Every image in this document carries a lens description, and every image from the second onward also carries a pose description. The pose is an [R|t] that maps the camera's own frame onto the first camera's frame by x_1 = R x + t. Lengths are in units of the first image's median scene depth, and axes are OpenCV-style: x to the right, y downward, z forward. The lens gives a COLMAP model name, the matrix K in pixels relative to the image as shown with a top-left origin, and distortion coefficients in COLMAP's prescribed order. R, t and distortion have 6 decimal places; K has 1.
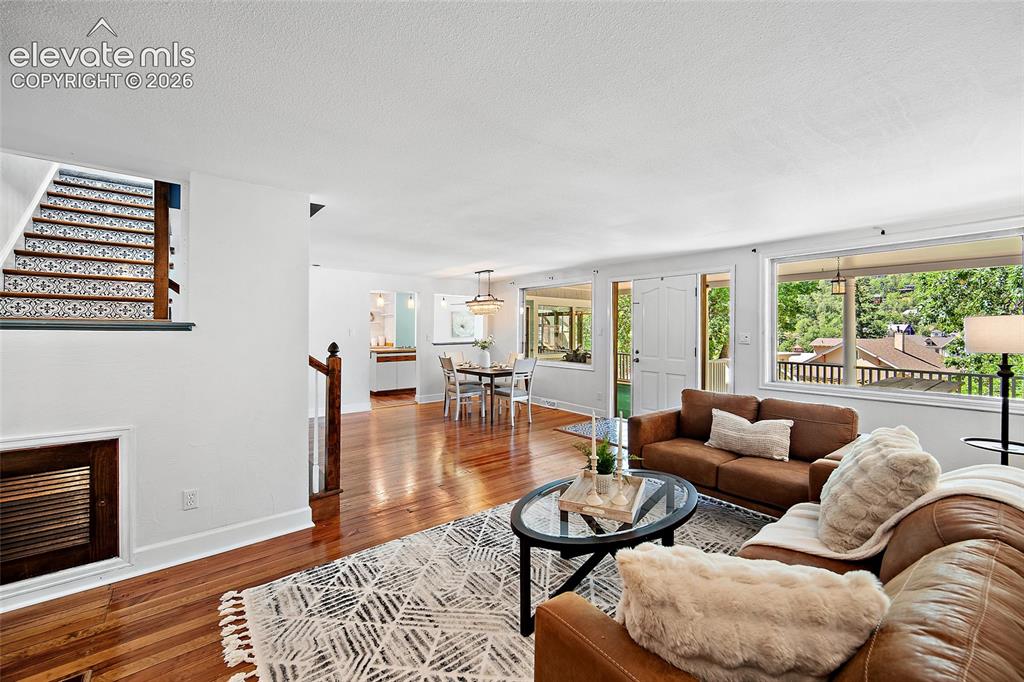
lens RADIAL K [[403.5, 0, 515.7], [0, 403.5, 332.5], [0, 0, 1]] dist [-0.004290, 0.001052]
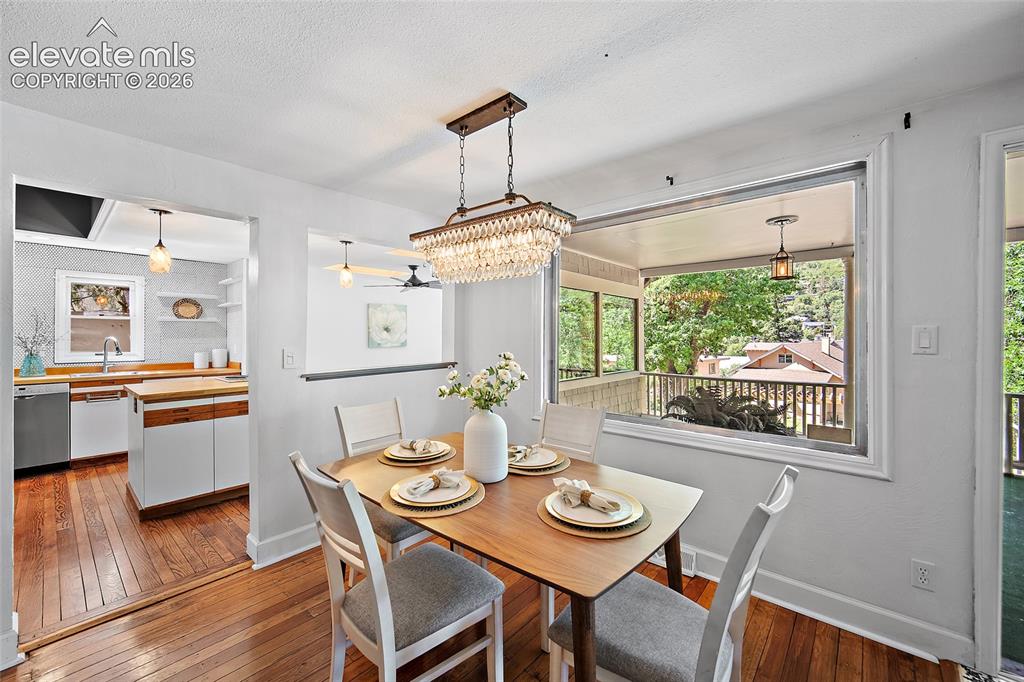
lens RADIAL K [[403.5, 0, 509.8], [0, 403.5, 337.4], [0, 0, 1]] dist [-0.004290, 0.001052]
pose [[0.984811, -0.005187, 0.173552, -0.066604], [0.005344, 0.999986, -0.000435, -0.002238], [-0.173547, 0.001356, 0.984825, 0.449164]]
